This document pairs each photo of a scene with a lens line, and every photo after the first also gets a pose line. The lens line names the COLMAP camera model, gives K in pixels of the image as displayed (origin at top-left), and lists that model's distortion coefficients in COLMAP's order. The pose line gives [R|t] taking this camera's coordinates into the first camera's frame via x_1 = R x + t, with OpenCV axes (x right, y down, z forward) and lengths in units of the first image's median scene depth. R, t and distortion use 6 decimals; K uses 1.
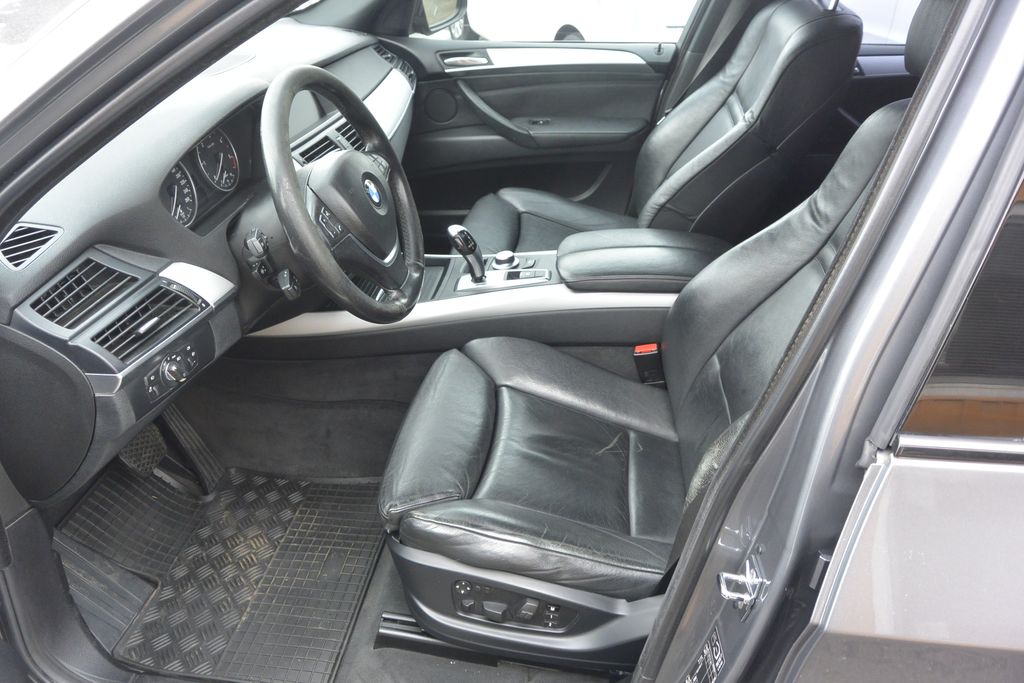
lens RADIAL K [[777.3, 0, 505.6], [0, 777.3, 339.2], [0, 0, 1]] dist [-0.009683, 0.020431]
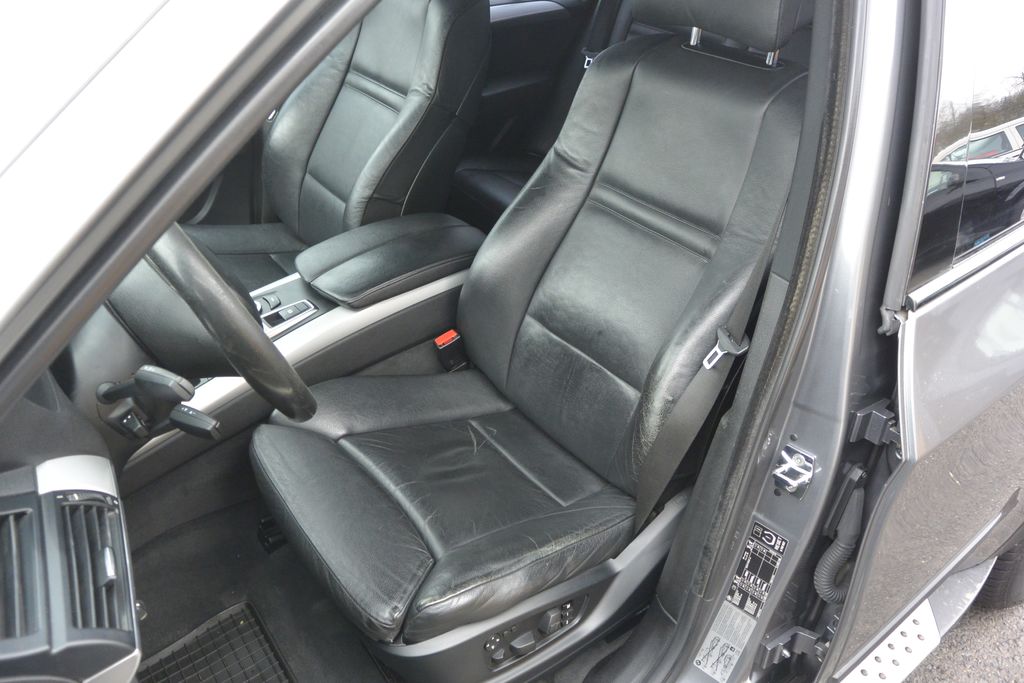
lens RADIAL K [[777.3, 0, 511.4], [0, 777.3, 340.8], [0, 0, 1]] dist [-0.009683, 0.020431]
pose [[0.712633, -0.375241, 0.592747, -0.412341], [0.354223, 0.921774, 0.157665, -0.132385], [-0.605541, 0.097607, 0.789806, 0.213395]]
